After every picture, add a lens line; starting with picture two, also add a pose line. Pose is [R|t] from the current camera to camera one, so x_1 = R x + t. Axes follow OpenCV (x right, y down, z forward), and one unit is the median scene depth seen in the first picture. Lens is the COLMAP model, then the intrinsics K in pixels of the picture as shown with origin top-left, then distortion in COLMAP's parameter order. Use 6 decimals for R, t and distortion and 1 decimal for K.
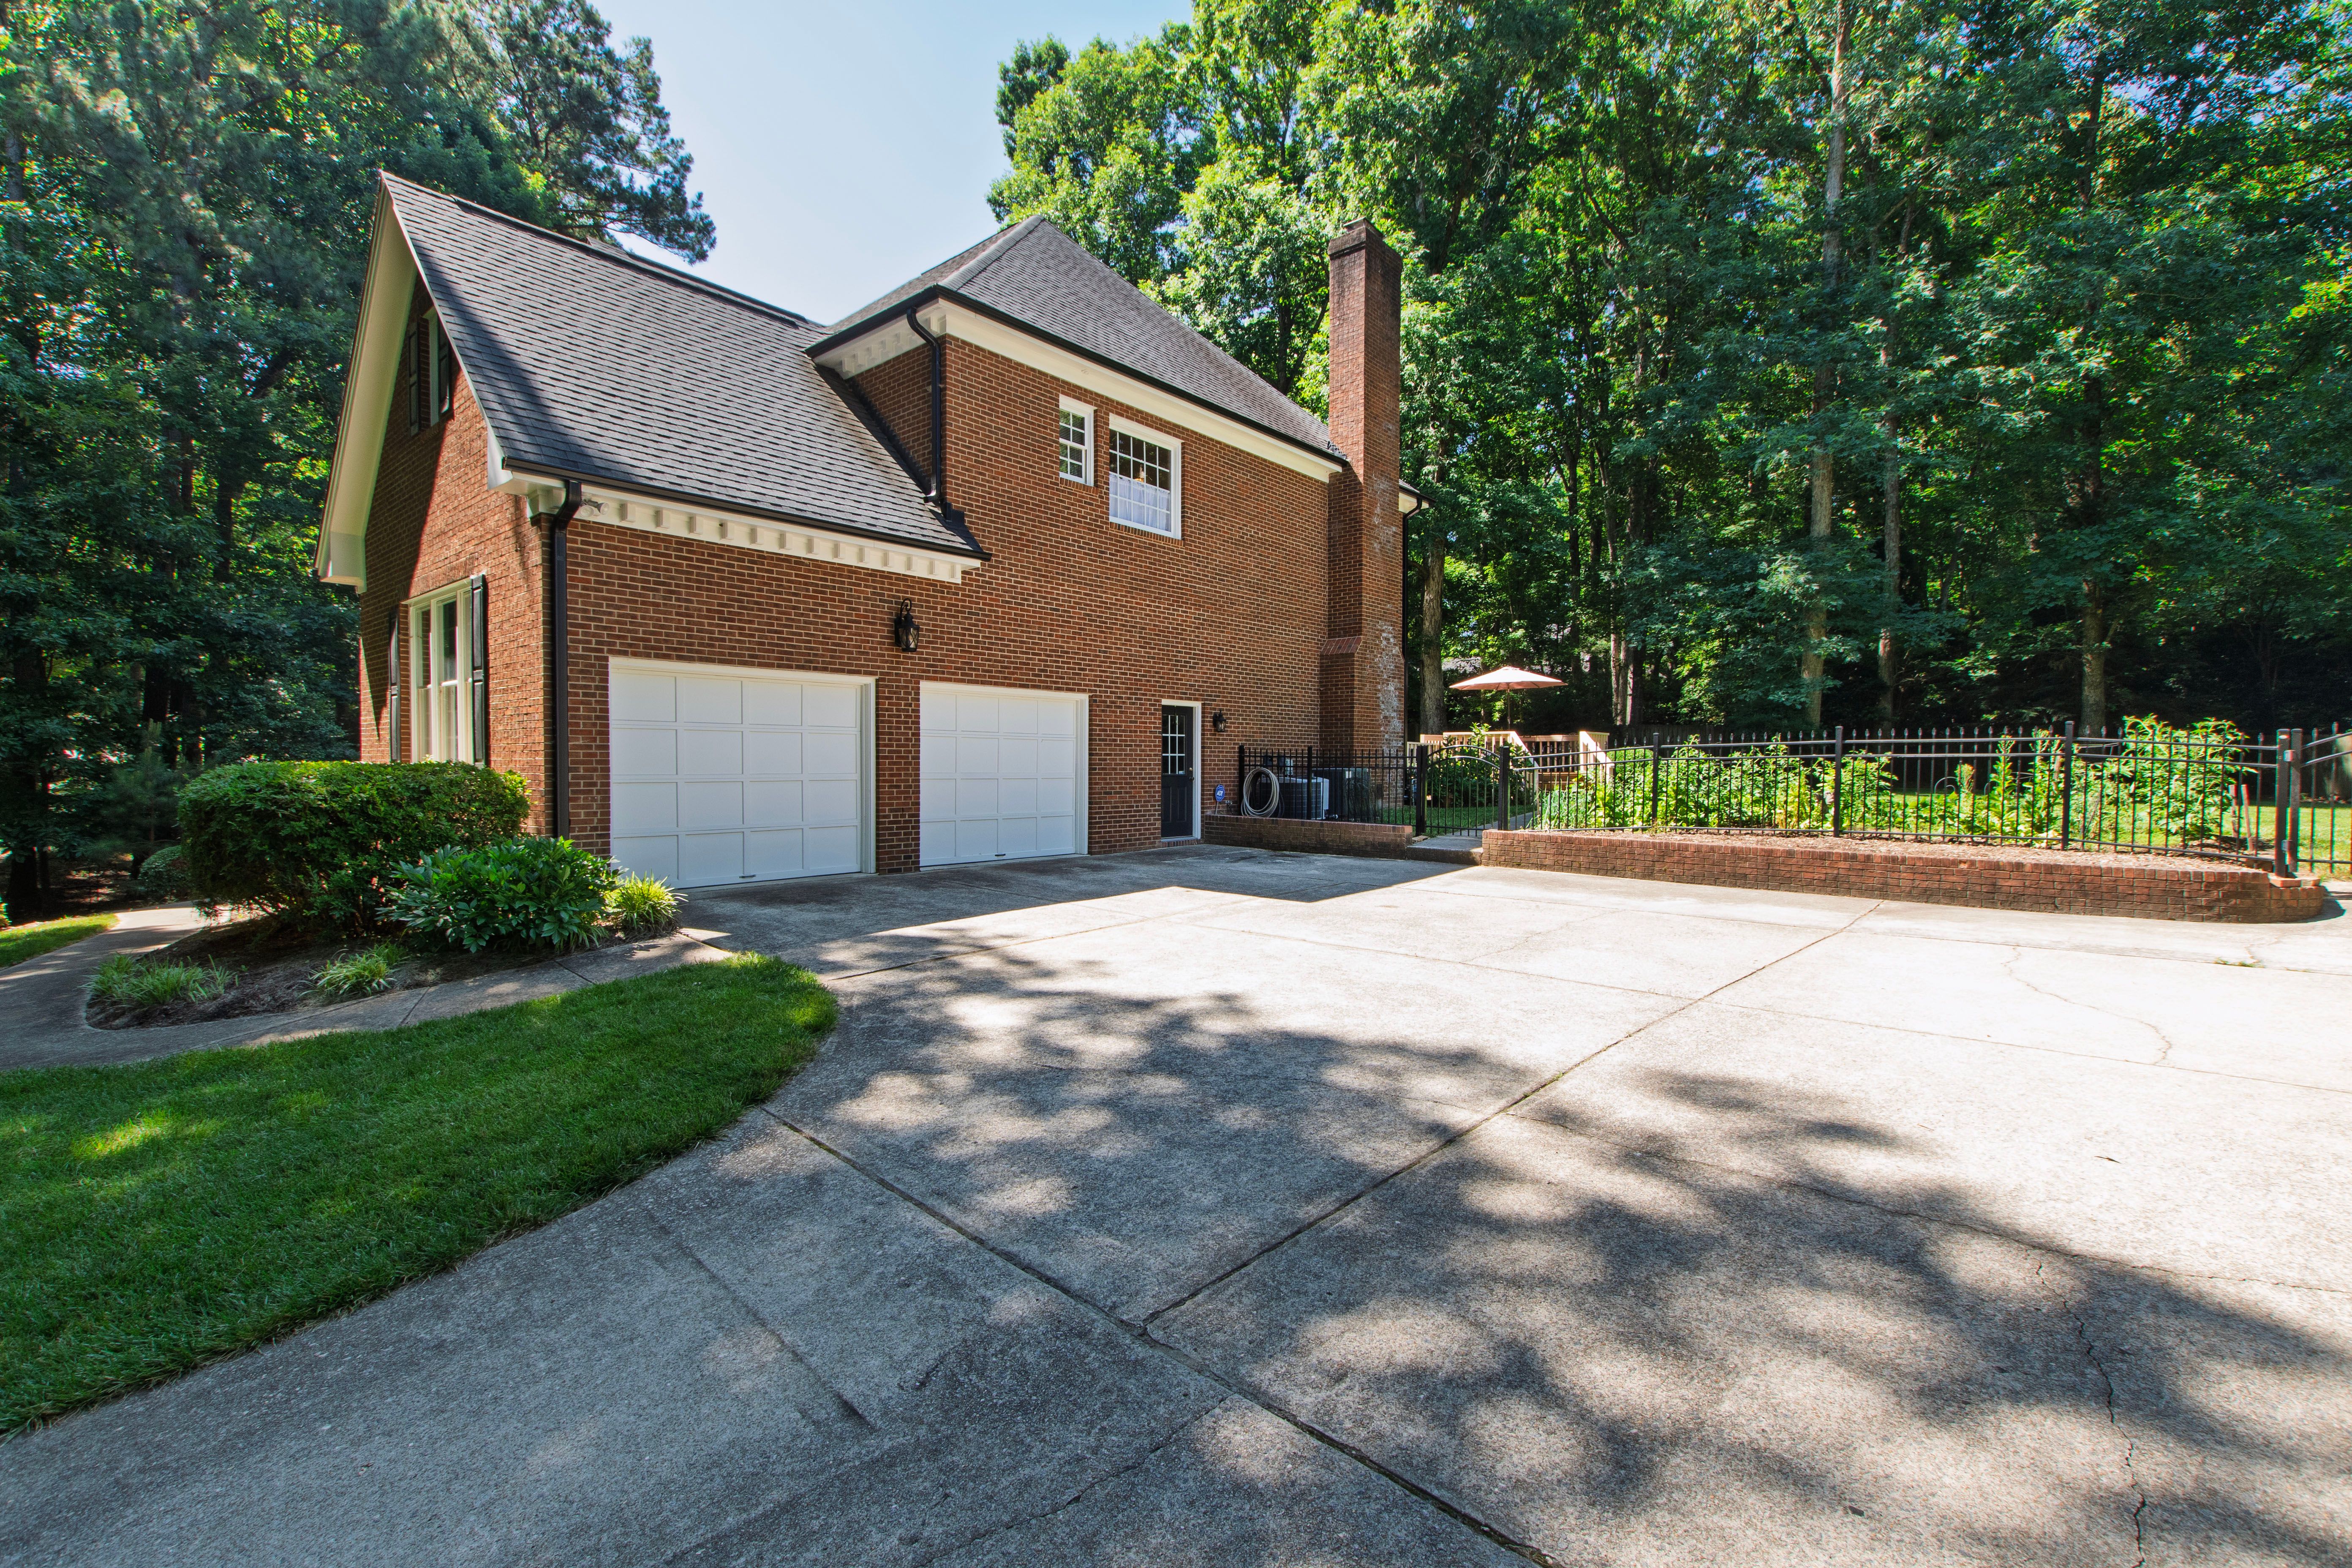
lens RADIAL K [[1012.5, 0, 1176.0], [0, 1012.5, 784.0], [0, 0, 1]] dist [0.016870, 0.000263]
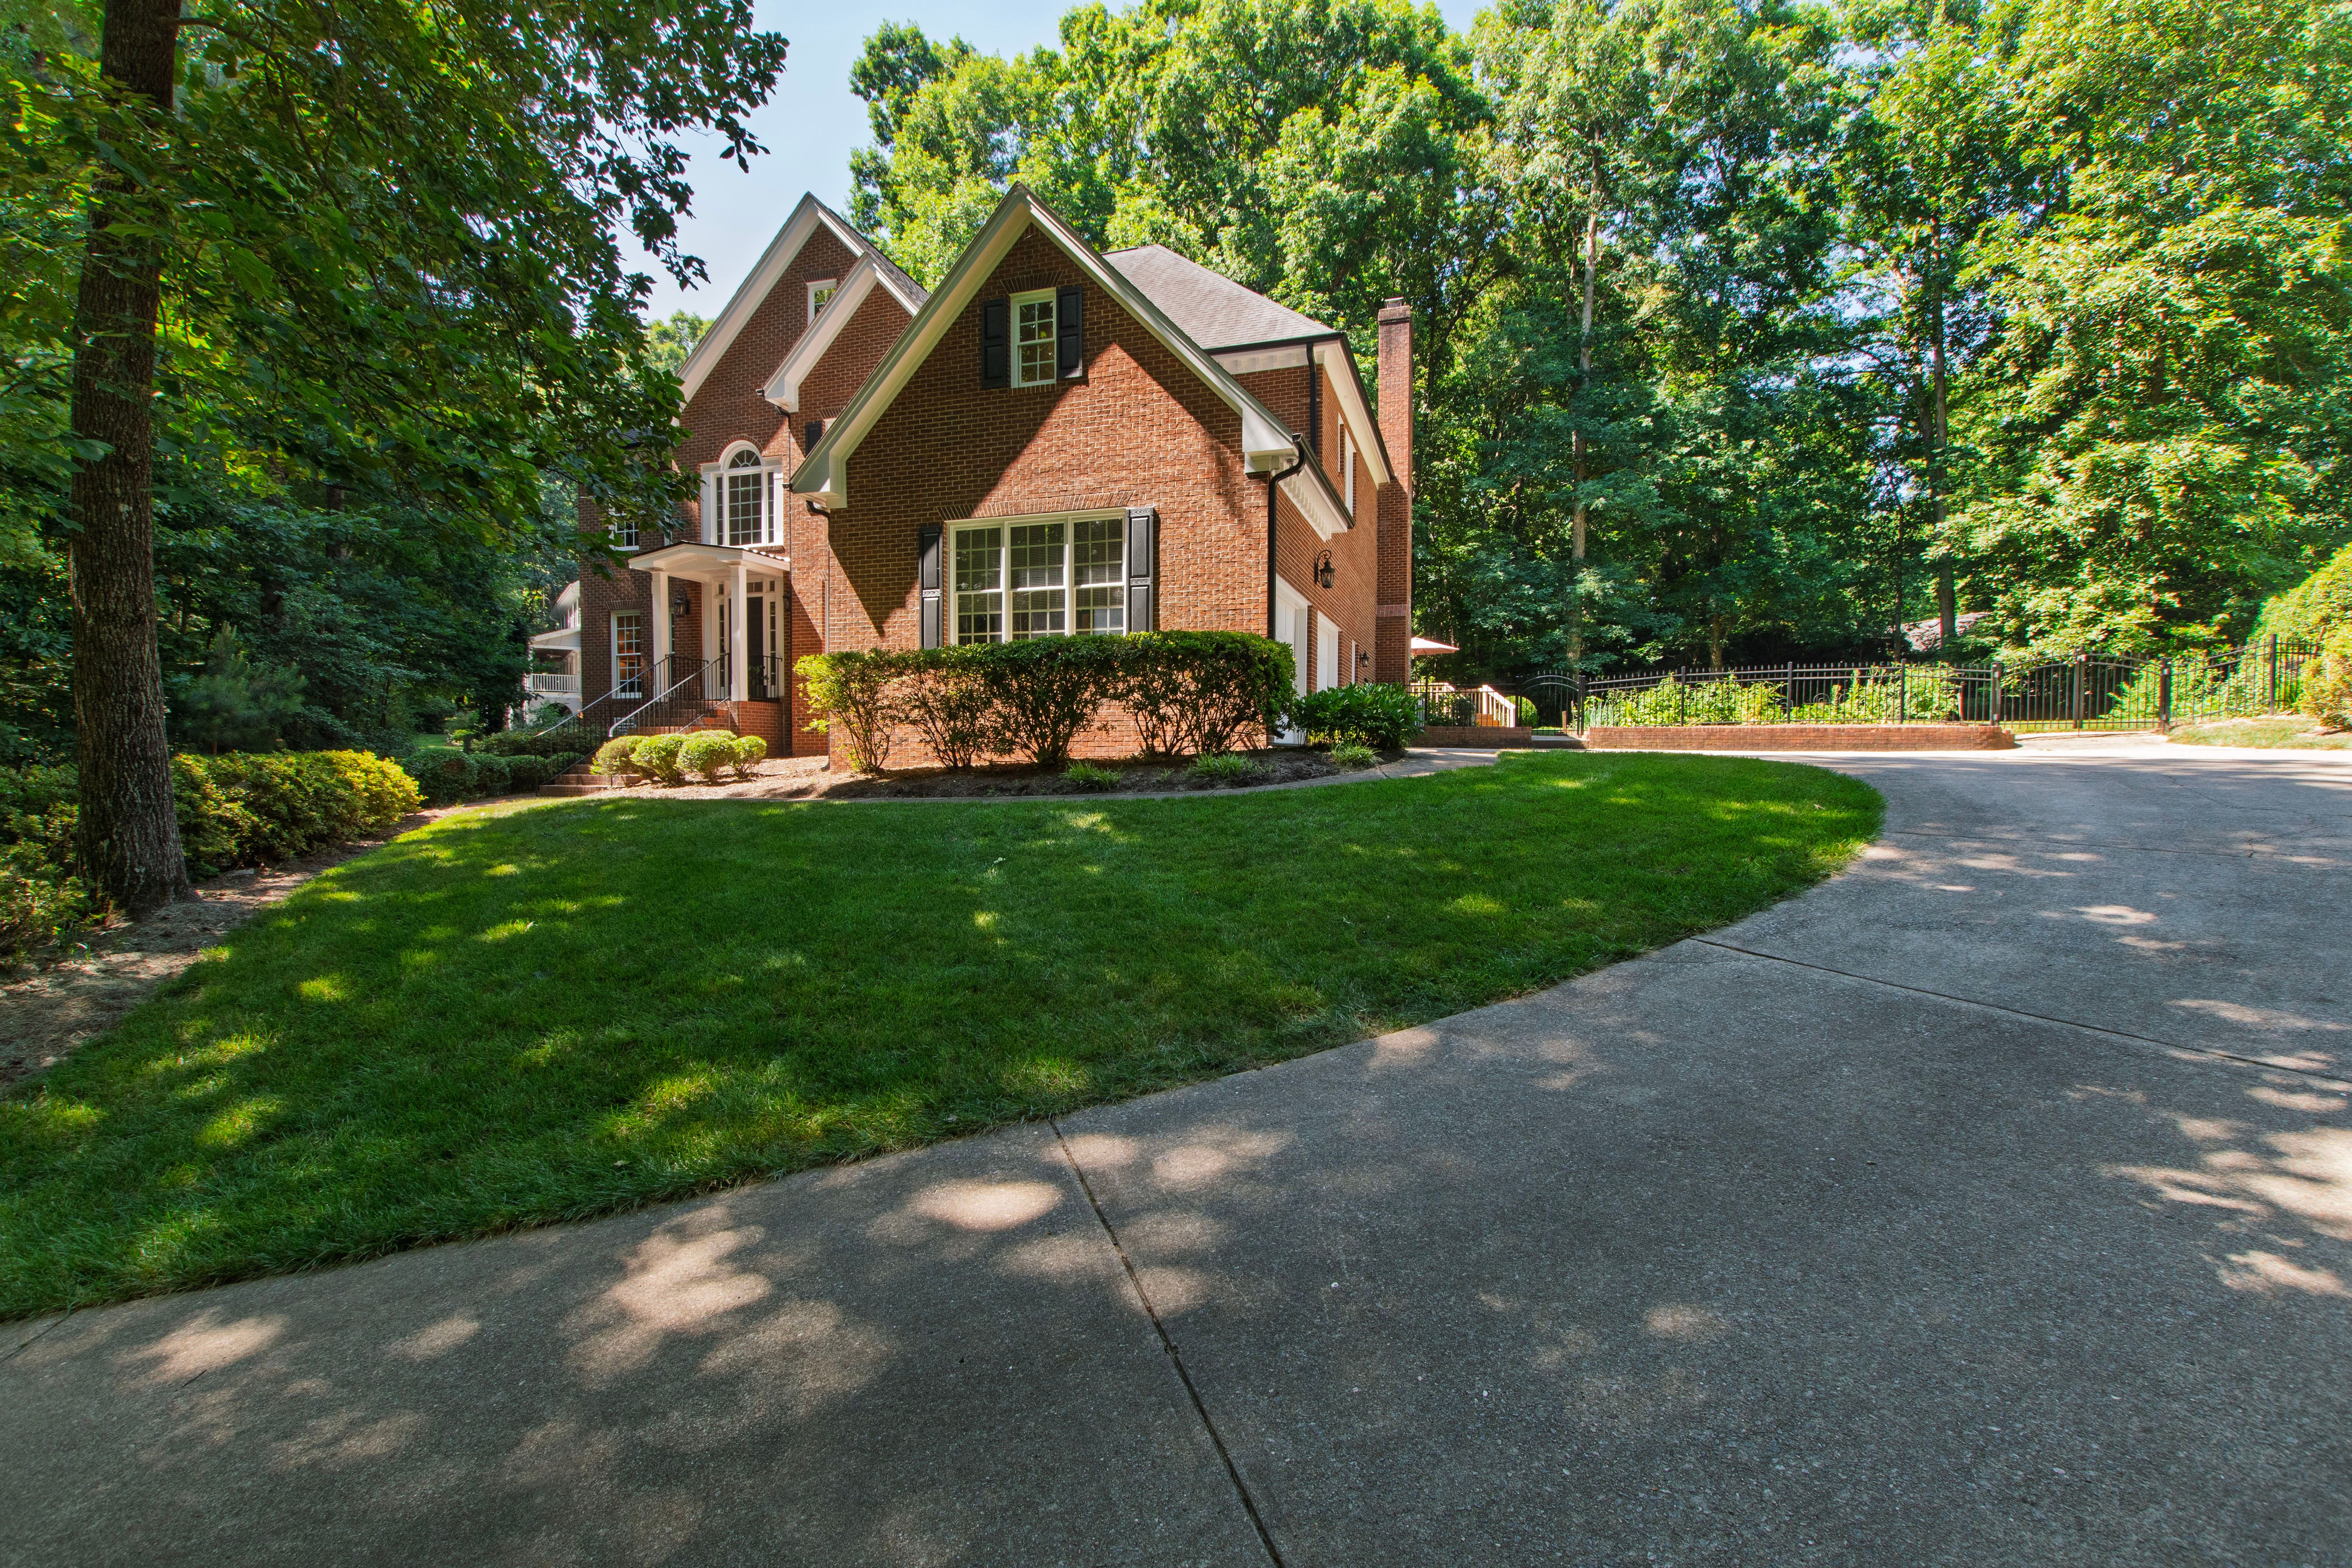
lens RADIAL K [[1012.5, 0, 1176.0], [0, 1012.5, 784.0], [0, 0, 1]] dist [0.016870, 0.000263]
pose [[0.917087, -0.018730, 0.398248, -0.647383], [0.017159, 0.999825, 0.007509, 0.078305], [-0.398319, -0.000053, 0.917247, -0.125480]]
